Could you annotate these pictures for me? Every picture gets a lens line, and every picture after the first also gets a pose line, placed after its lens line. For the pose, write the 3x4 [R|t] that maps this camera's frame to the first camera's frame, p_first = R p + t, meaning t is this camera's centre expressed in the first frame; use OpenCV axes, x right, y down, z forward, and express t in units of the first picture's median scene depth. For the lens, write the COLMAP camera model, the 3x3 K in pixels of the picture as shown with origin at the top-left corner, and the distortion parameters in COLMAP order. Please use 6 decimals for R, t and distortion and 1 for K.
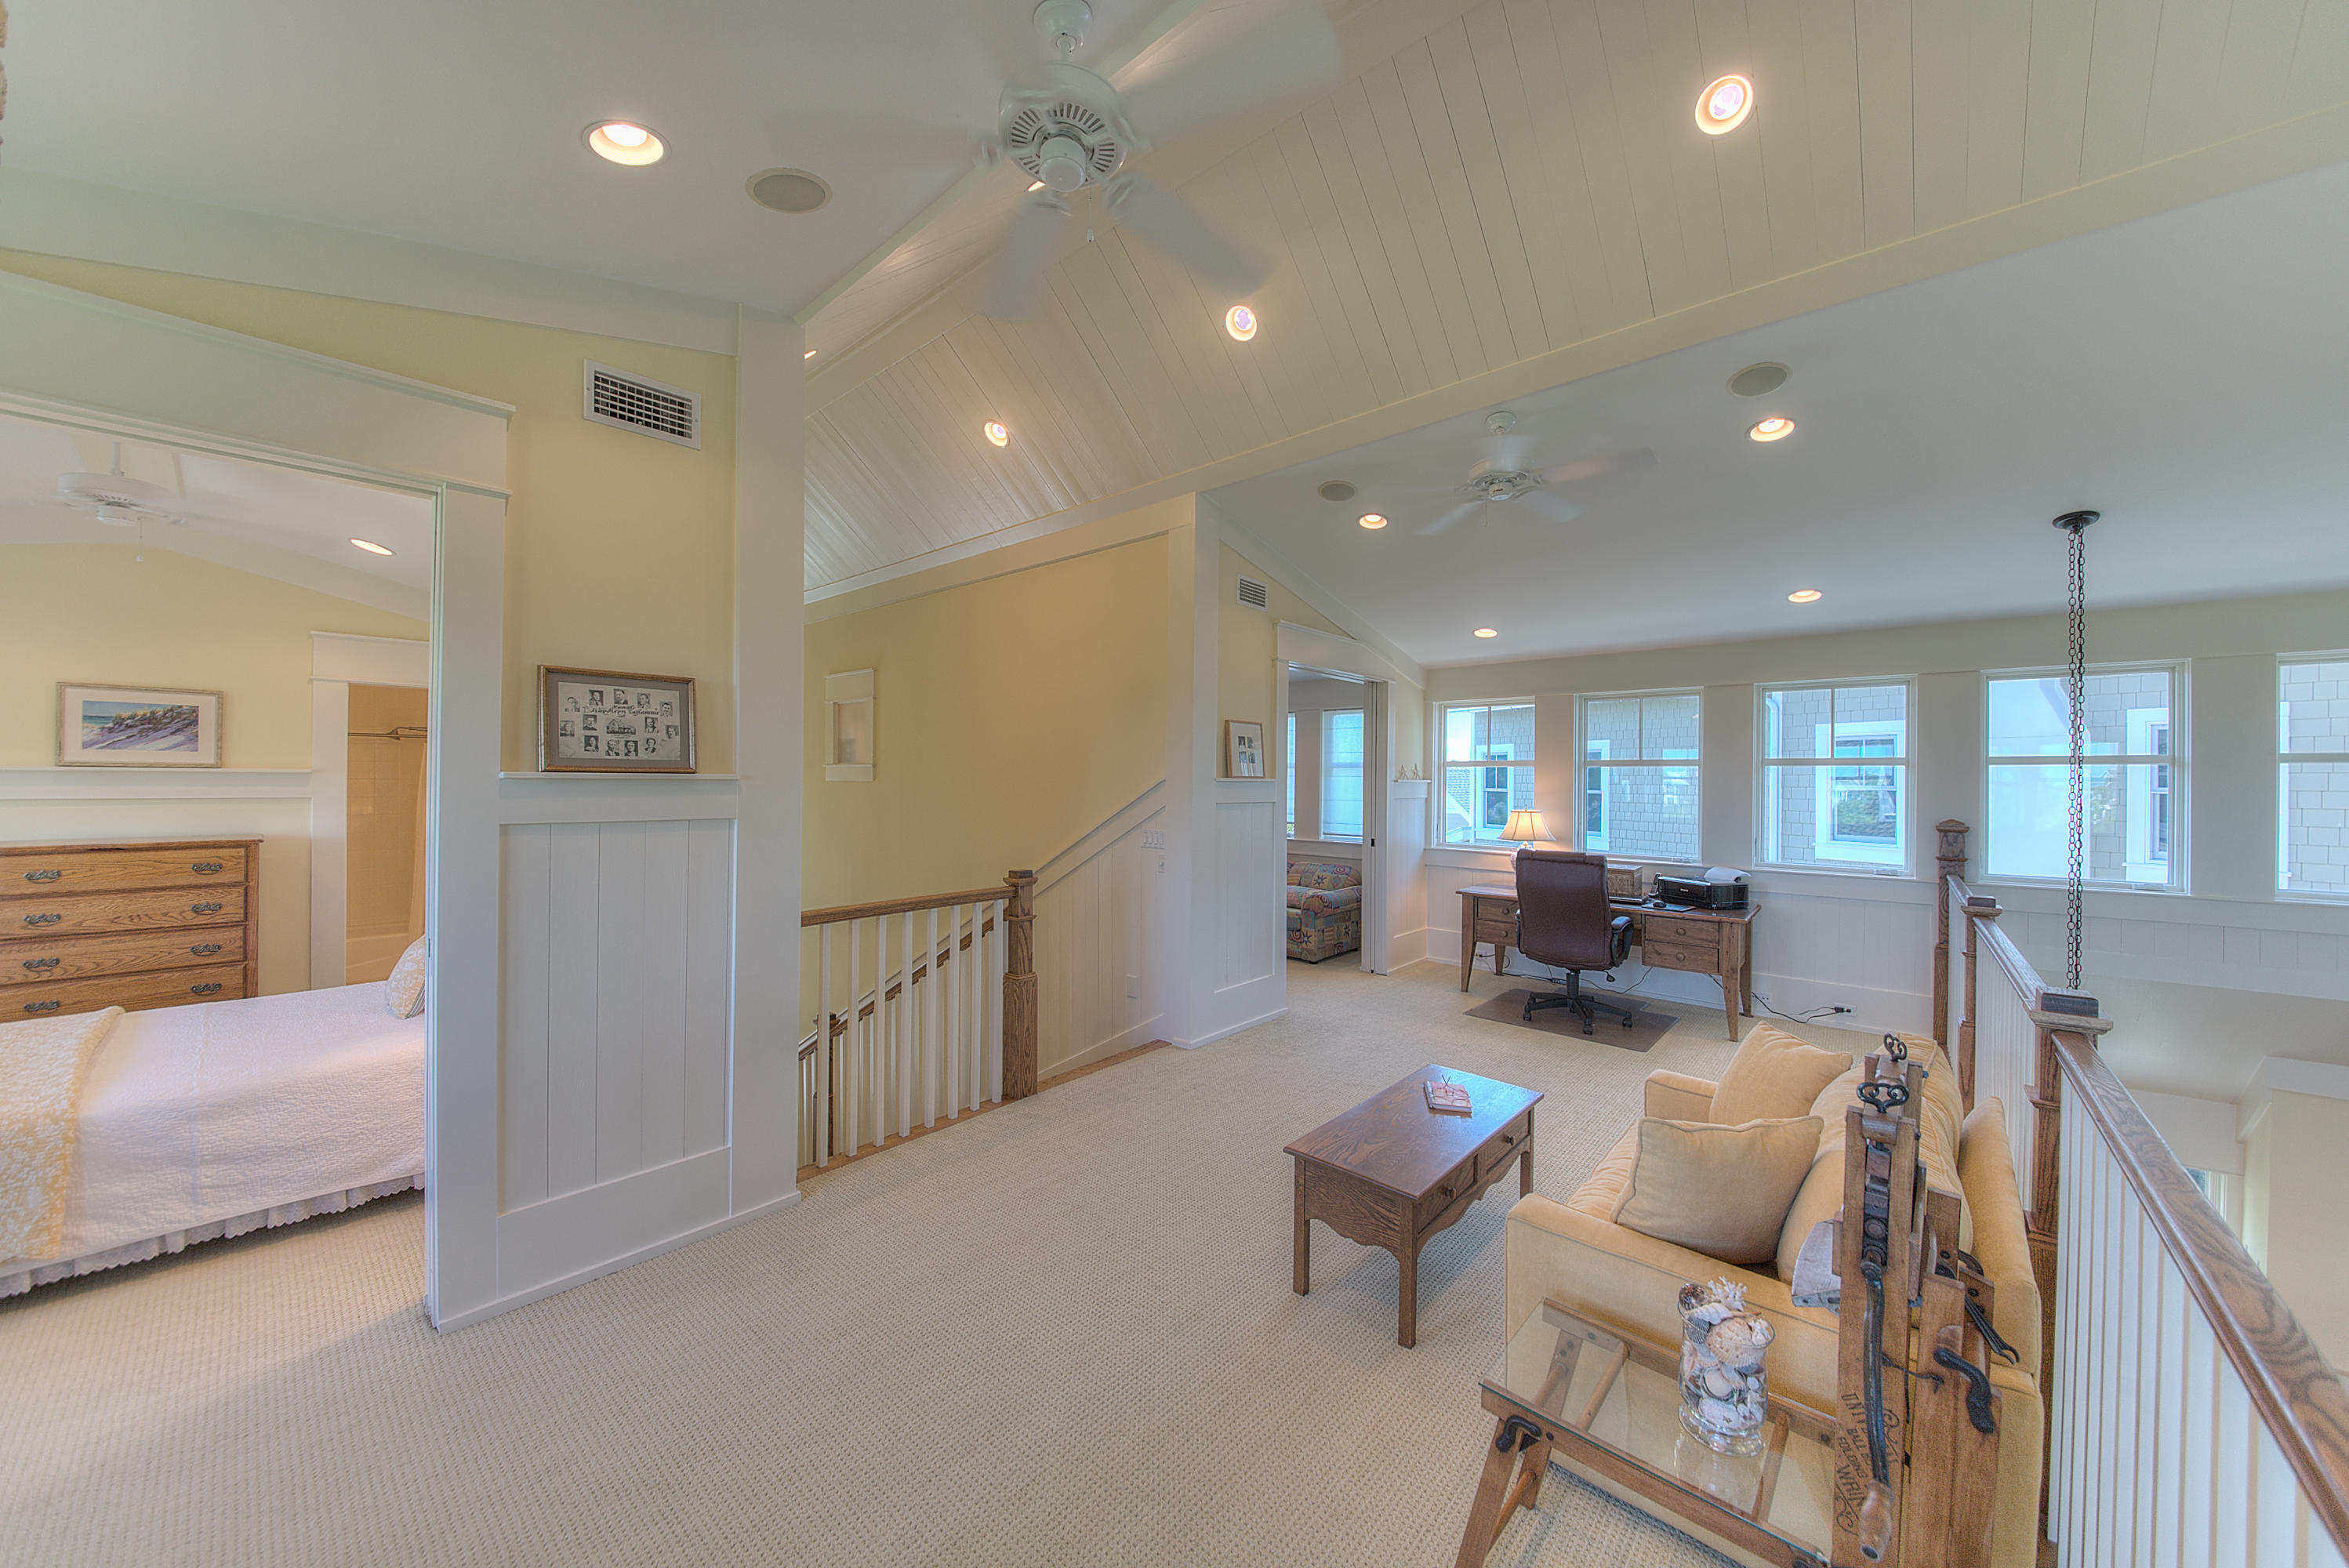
lens RADIAL K [[833.1, 0, 1166.9], [0, 833.1, 788.7], [0, 0, 1]] dist [-0.007936, -0.003727]
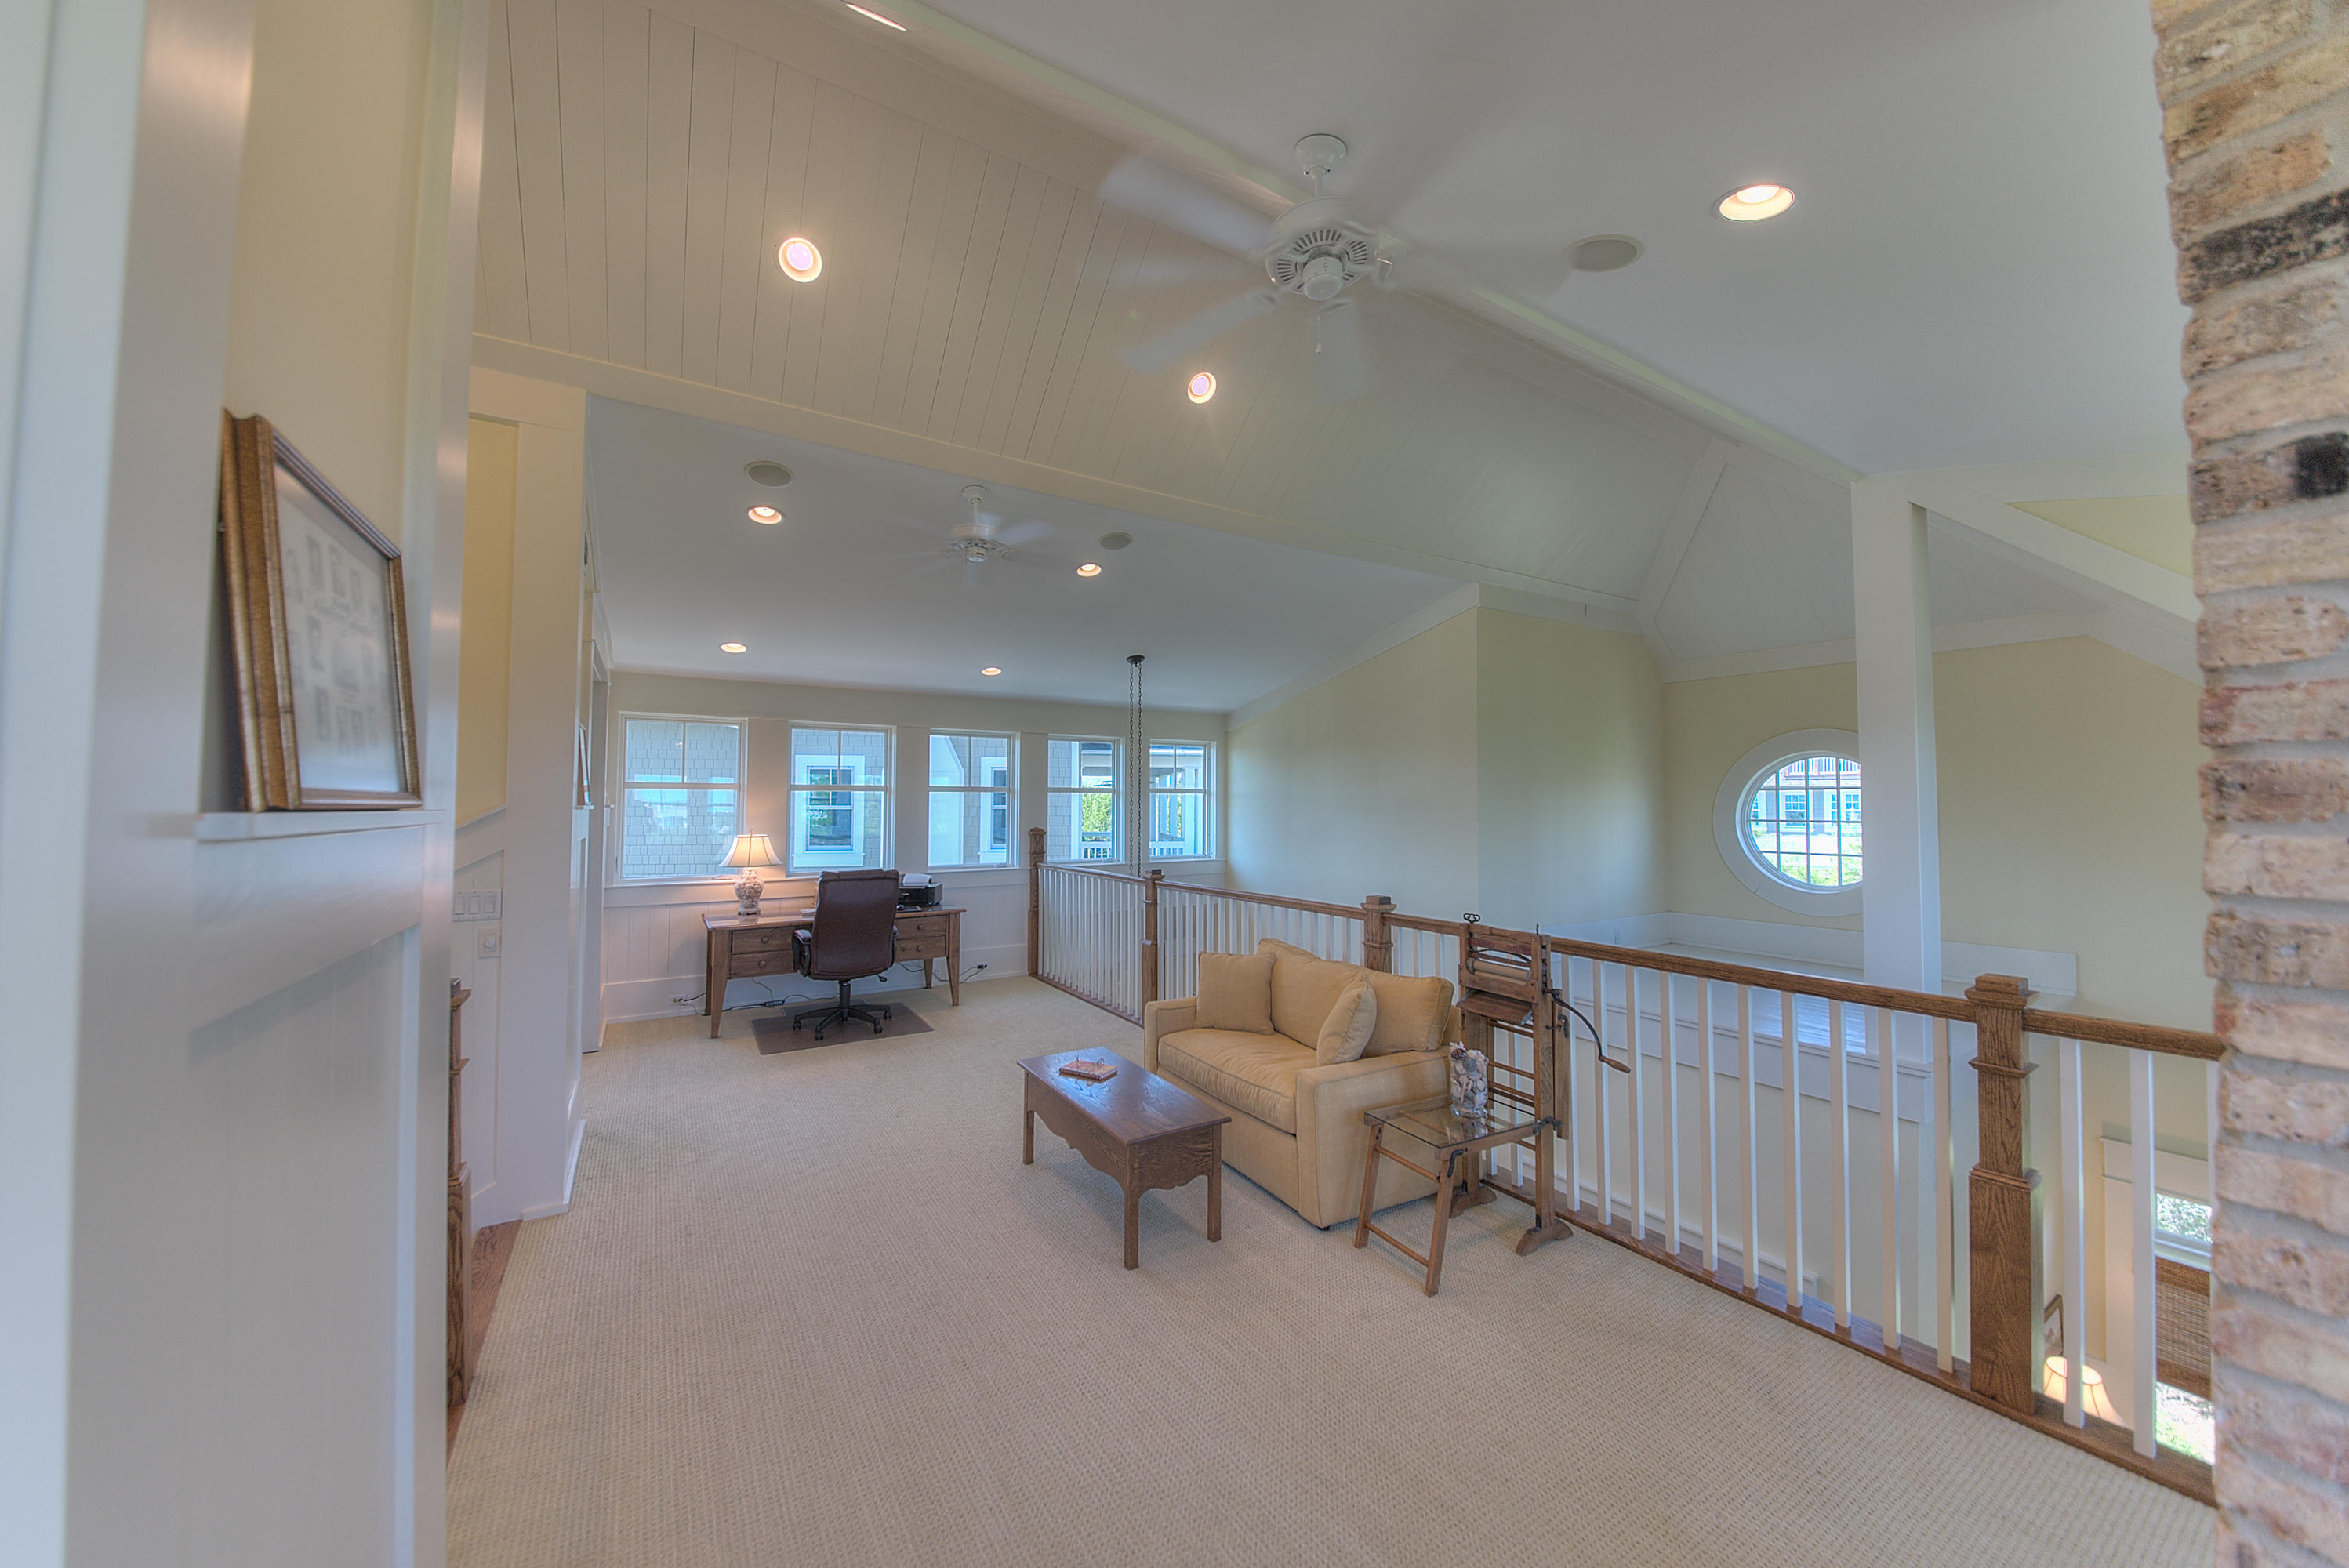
lens RADIAL K [[833.1, 0, 1183.5], [0, 833.1, 775.3], [0, 0, 1]] dist [-0.007936, -0.003727]
pose [[0.240925, 0.025343, 0.970213, -0.466399], [0.015924, 0.999421, -0.030060, -0.008176], [-0.970413, 0.022692, 0.240382, 0.325020]]
